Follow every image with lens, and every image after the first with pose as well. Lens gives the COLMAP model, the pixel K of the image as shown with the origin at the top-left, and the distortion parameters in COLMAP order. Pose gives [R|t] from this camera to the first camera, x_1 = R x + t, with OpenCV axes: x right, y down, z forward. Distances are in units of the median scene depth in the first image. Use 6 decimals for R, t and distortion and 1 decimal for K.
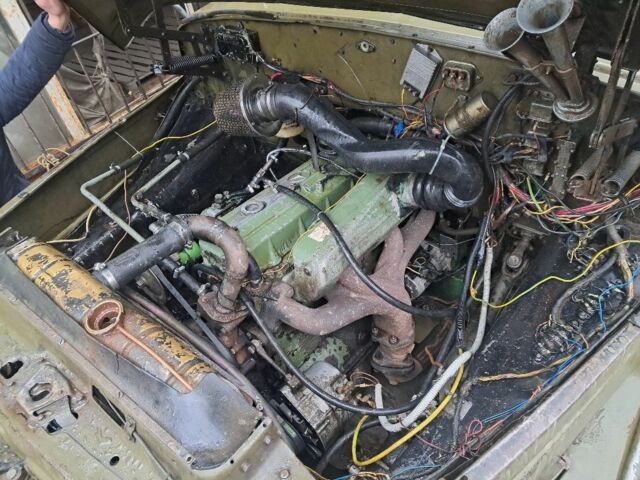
lens RADIAL K [[442.4, 0, 320.0], [0, 442.4, 240.0], [0, 0, 1]] dist [0.003327, 0.000349]
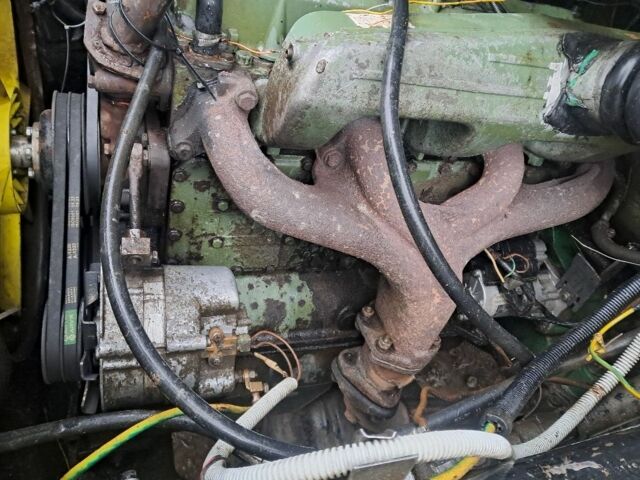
lens RADIAL K [[468.2, 0, 320.0], [0, 468.2, 240.0], [0, 0, 1]] dist [-0.000775, -0.003701]
pose [[0.794405, 0.572614, -0.202568, 0.165181], [-0.572656, 0.817259, 0.064441, 0.151034], [0.202450, 0.064809, 0.977146, 0.492822]]
